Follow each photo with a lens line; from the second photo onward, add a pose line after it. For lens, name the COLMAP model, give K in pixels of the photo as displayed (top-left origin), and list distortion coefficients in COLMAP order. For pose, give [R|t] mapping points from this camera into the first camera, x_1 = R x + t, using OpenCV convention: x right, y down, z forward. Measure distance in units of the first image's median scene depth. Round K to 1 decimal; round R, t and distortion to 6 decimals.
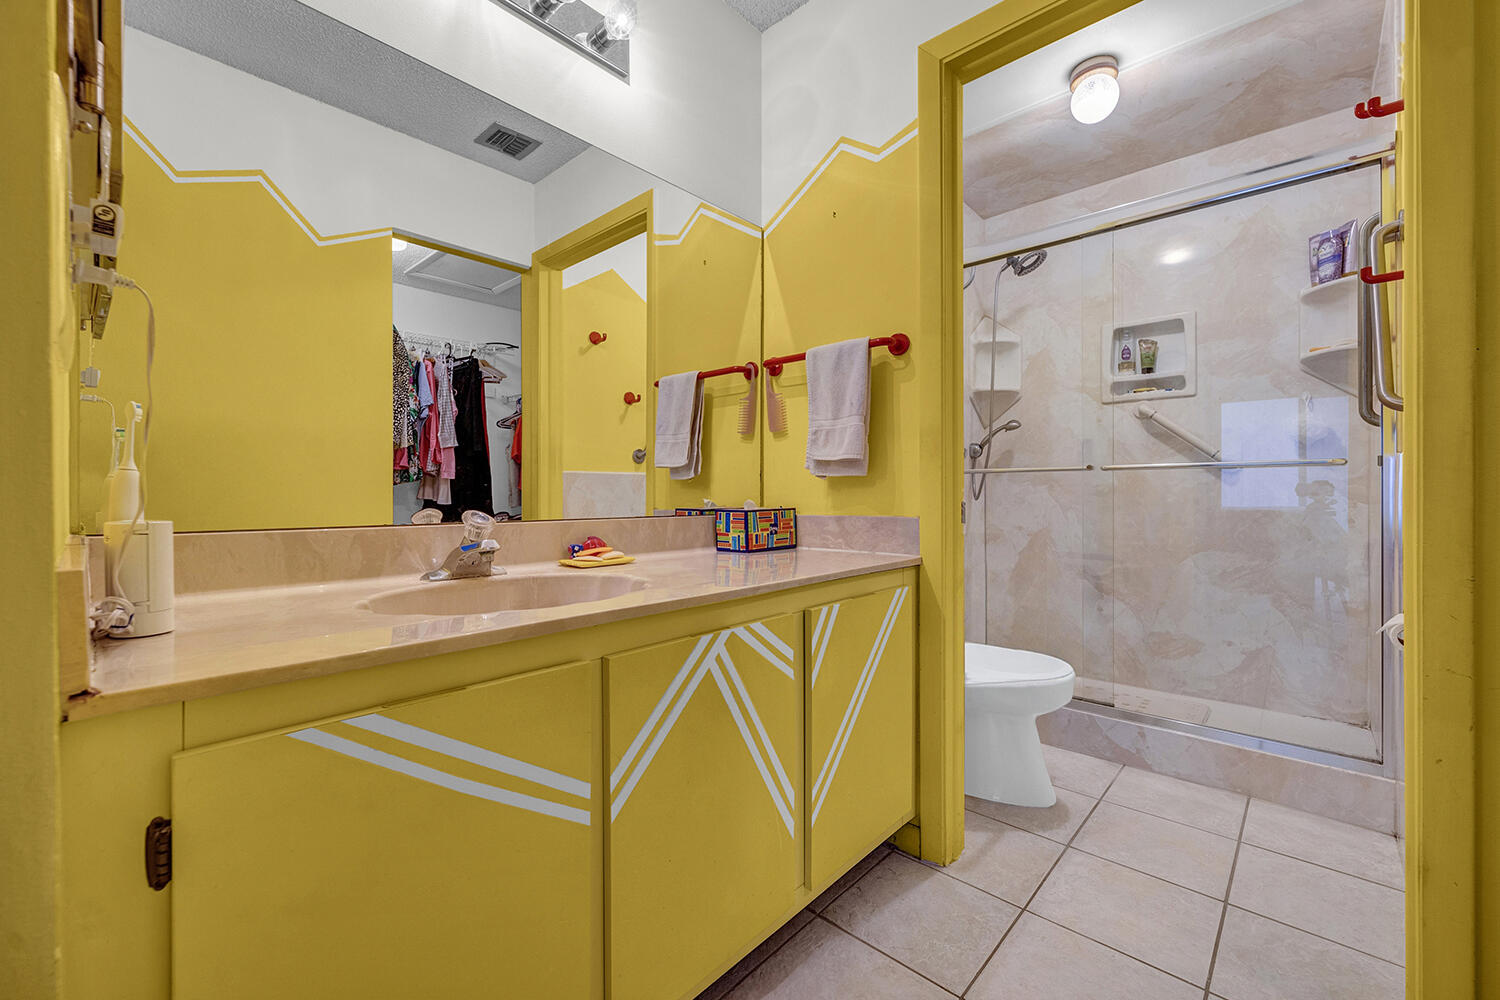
lens RADIAL K [[610.9, 0, 753.0], [0, 610.9, 496.7], [0, 0, 1]] dist [-0.000480, 0.000372]
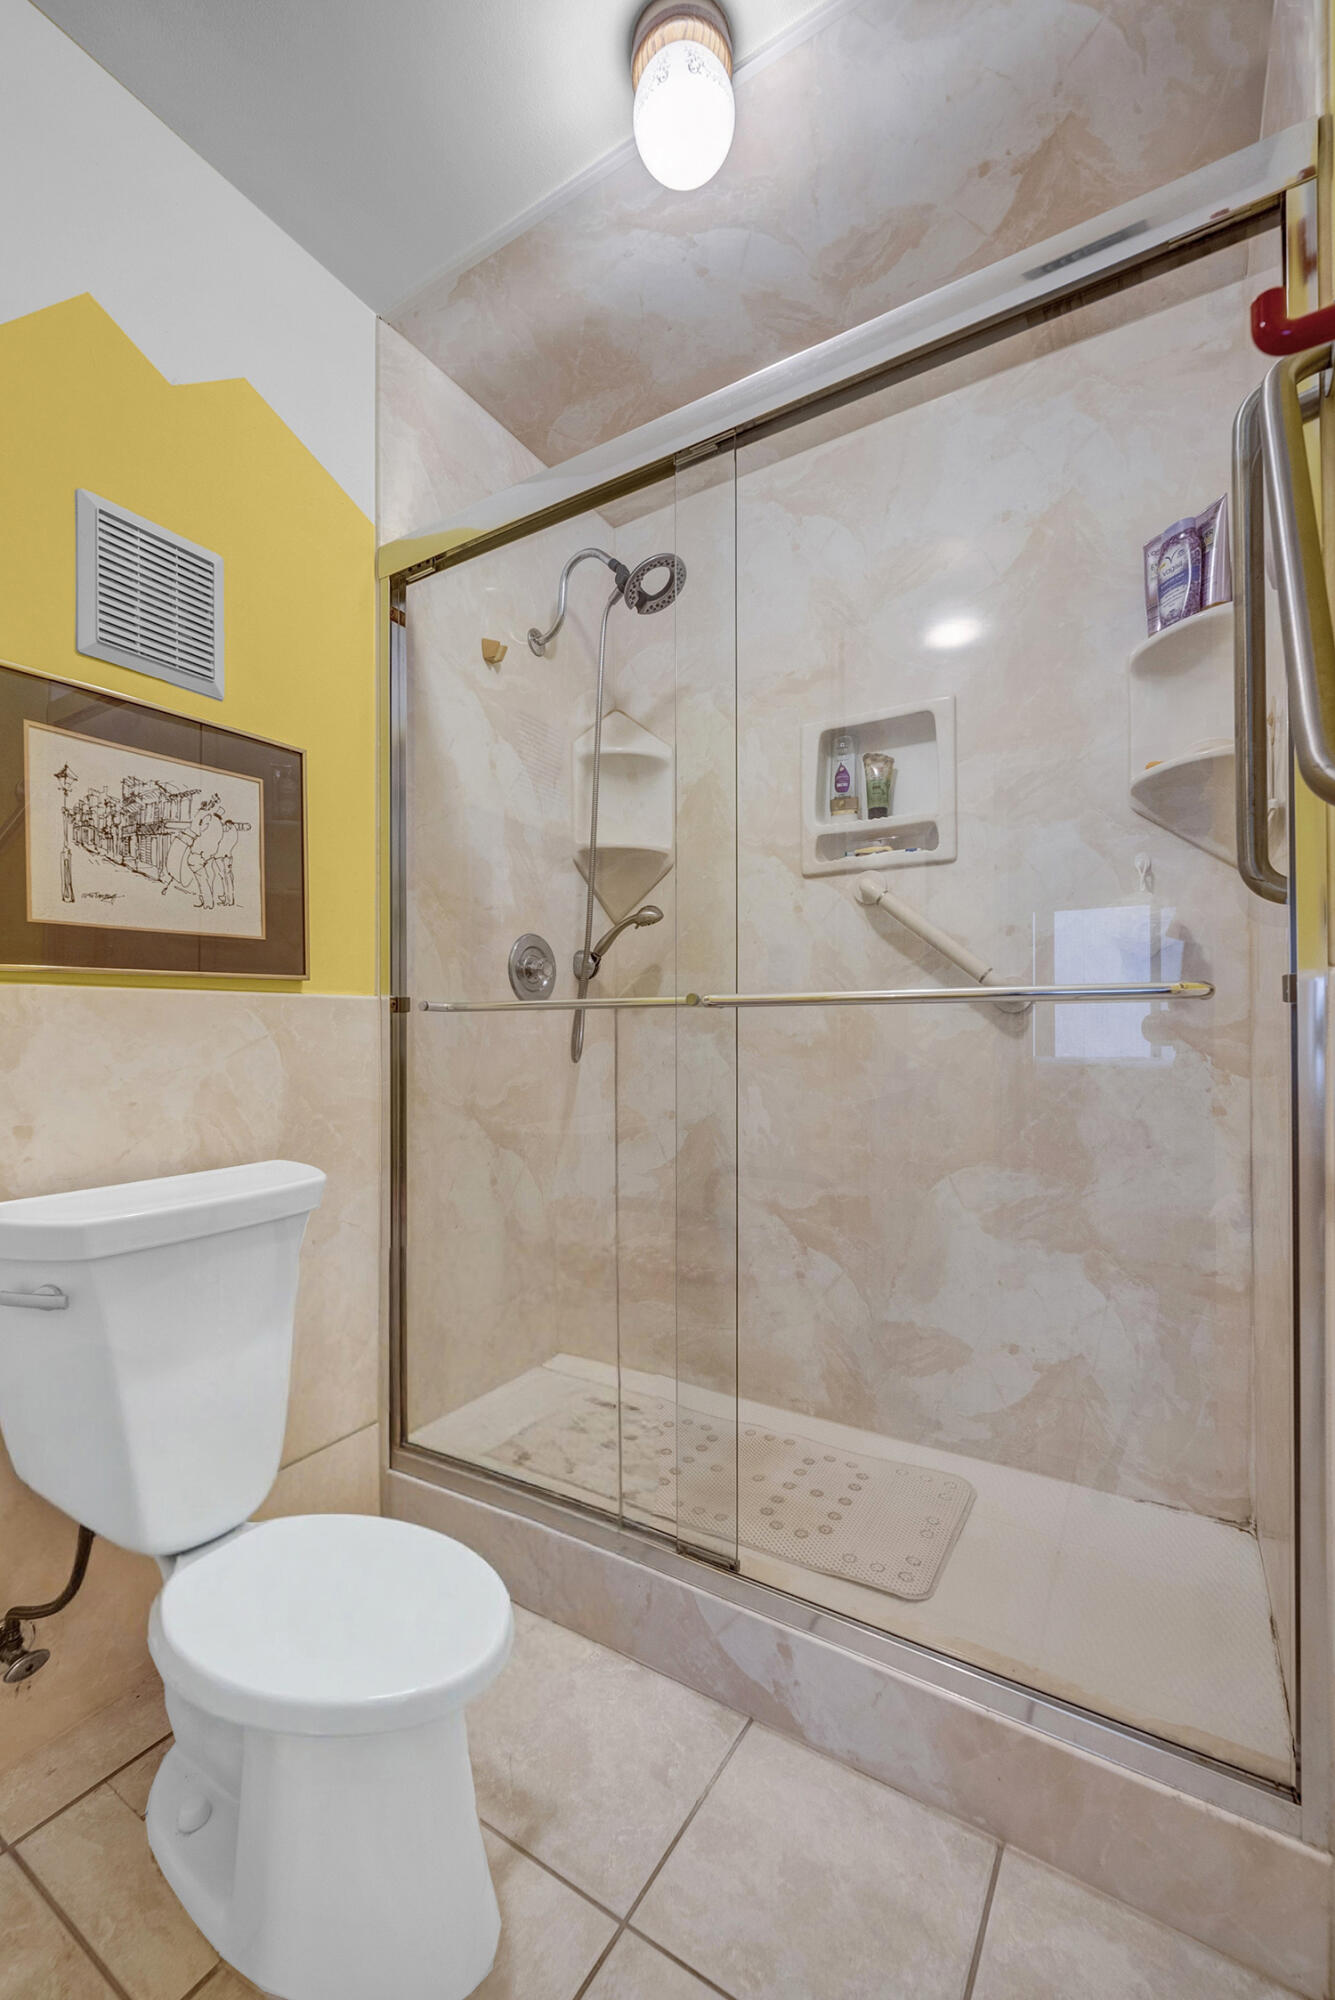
lens RADIAL K [[834.6, 0, 644.2], [0, 834.6, 1025.1], [0, 0, 1]] dist [-0.002484, -0.000643]
pose [[0.984762, 0.004293, 0.173853, 0.344350], [-0.002293, 0.999929, -0.011702, -0.018909], [-0.173891, 0.011125, 0.984702, 0.356204]]
